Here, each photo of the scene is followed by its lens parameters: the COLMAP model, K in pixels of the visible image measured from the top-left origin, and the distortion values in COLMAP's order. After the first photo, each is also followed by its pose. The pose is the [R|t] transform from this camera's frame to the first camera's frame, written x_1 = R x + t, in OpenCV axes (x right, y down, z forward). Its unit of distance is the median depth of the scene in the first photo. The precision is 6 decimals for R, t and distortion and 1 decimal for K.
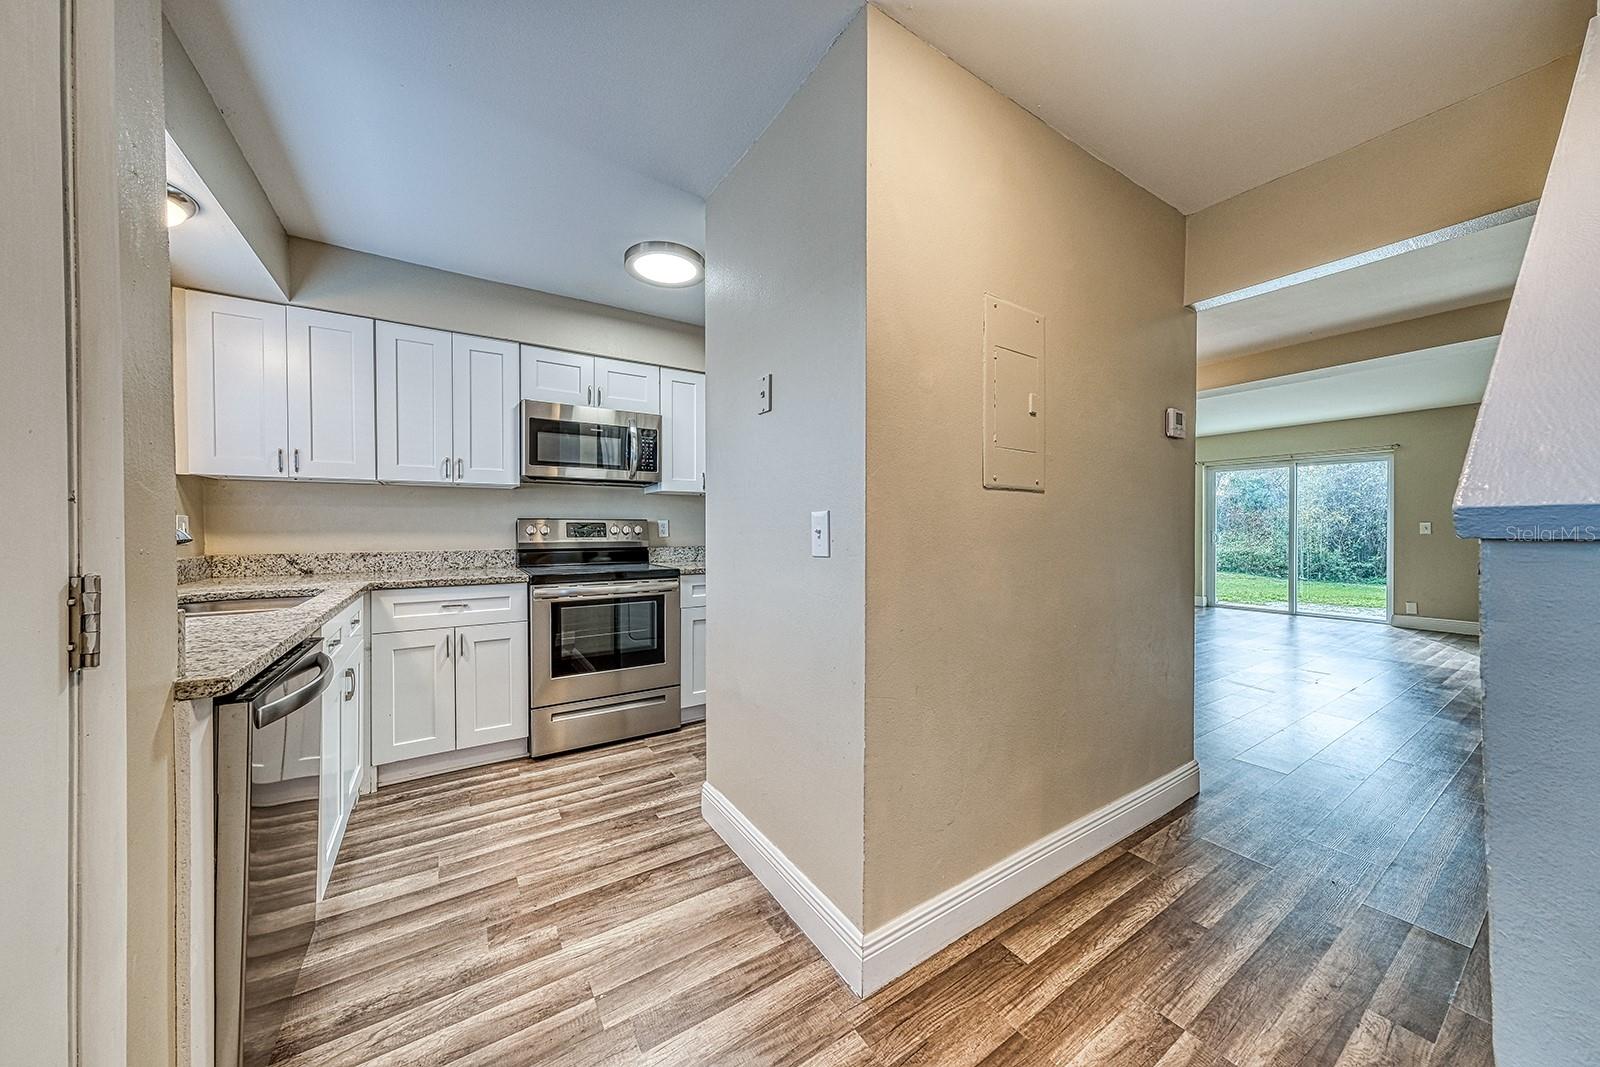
lens RADIAL K [[540.3, 0, 796.1], [0, 540.3, 531.0], [0, 0, 1]] dist [-0.000173, 0.000026]
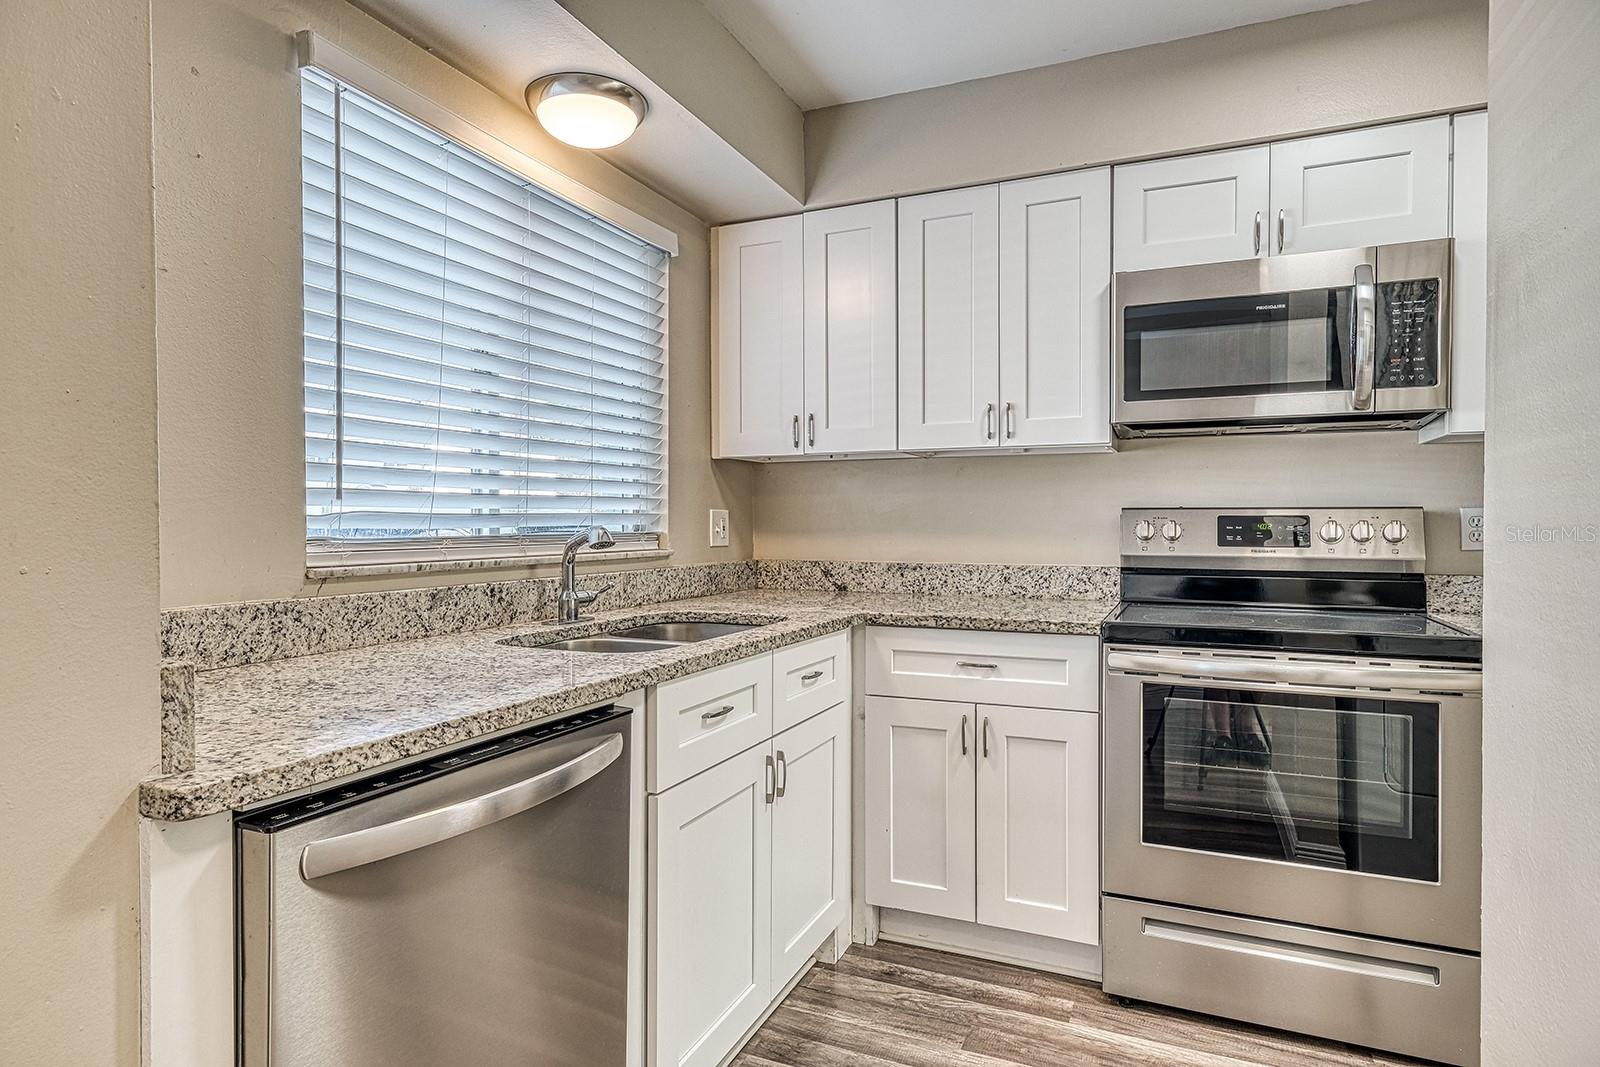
lens RADIAL K [[886.6, 0, 807.1], [0, 886.6, 530.5], [0, 0, 1]] dist [0.005538, -0.000001]
pose [[0.557645, 0.007963, -0.830041, 0.030003], [-0.006629, 0.999965, 0.005140, -0.004584], [0.830053, 0.002636, 0.557679, 0.315416]]
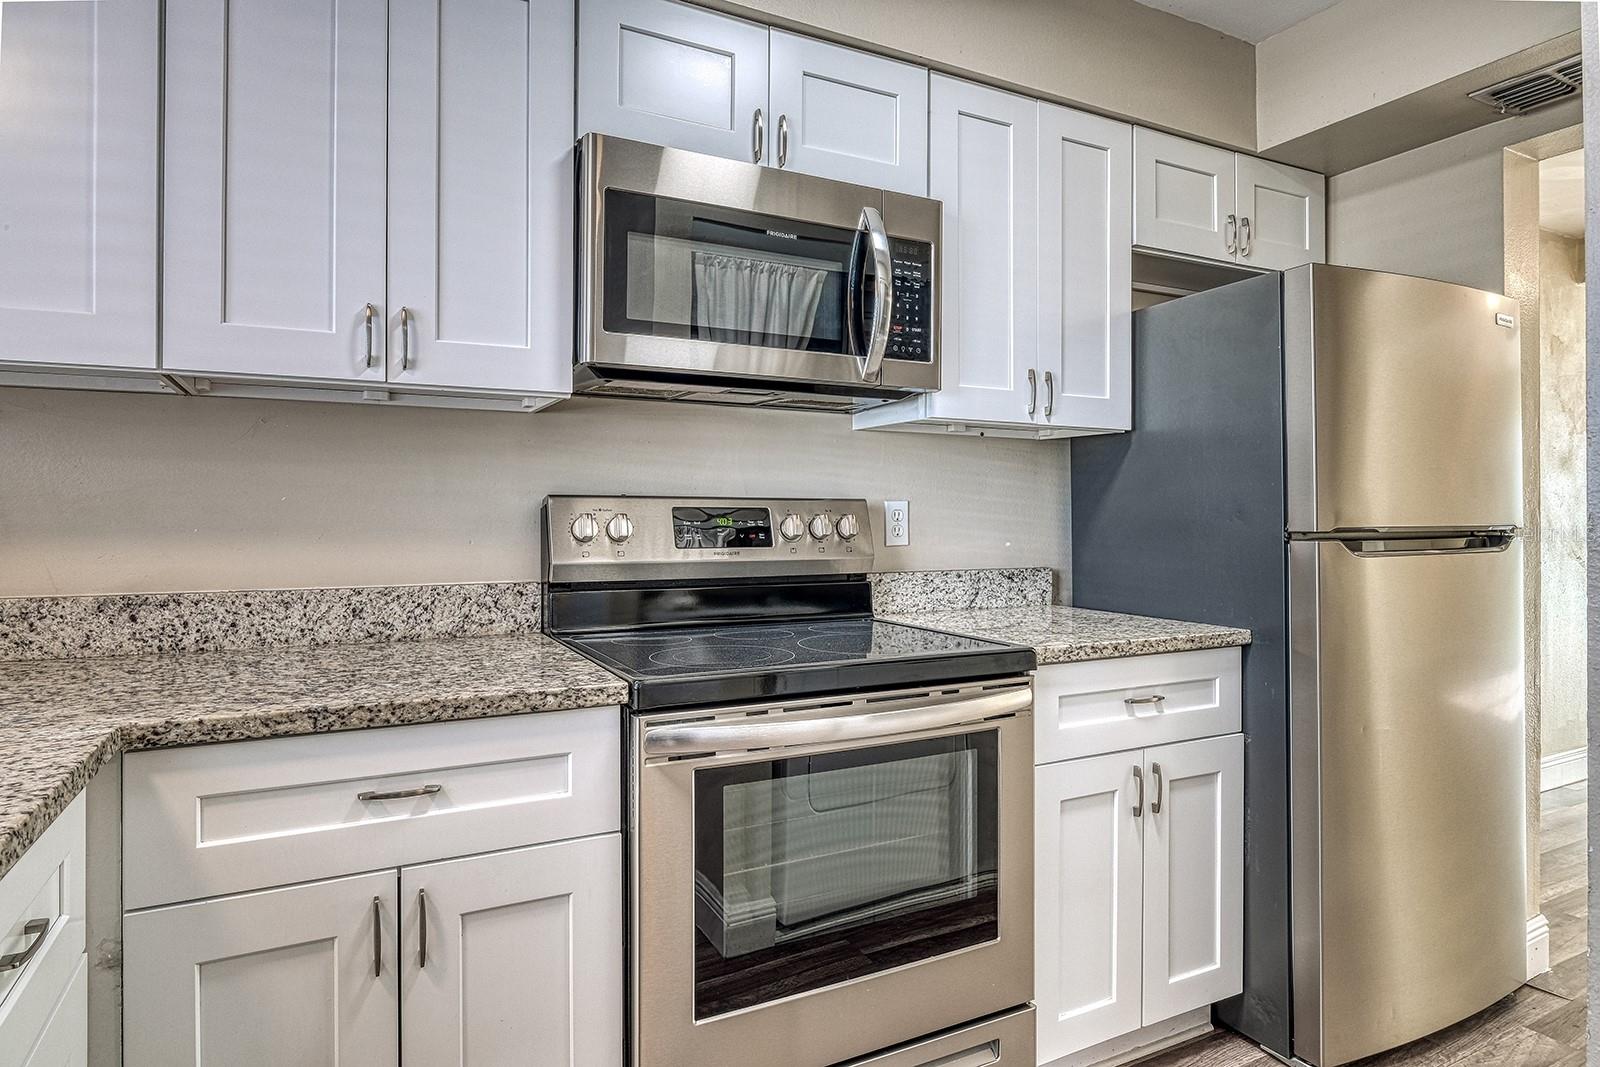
lens RADIAL K [[918.3, 0, 803.4], [0, 918.3, 508.6], [0, 0, 1]] dist [-0.009941, -0.000852]
pose [[0.995705, 0.000783, -0.092582, -0.342986], [-0.002192, 0.999883, -0.015119, -0.006640], [0.092559, 0.015257, 0.995590, 0.489215]]
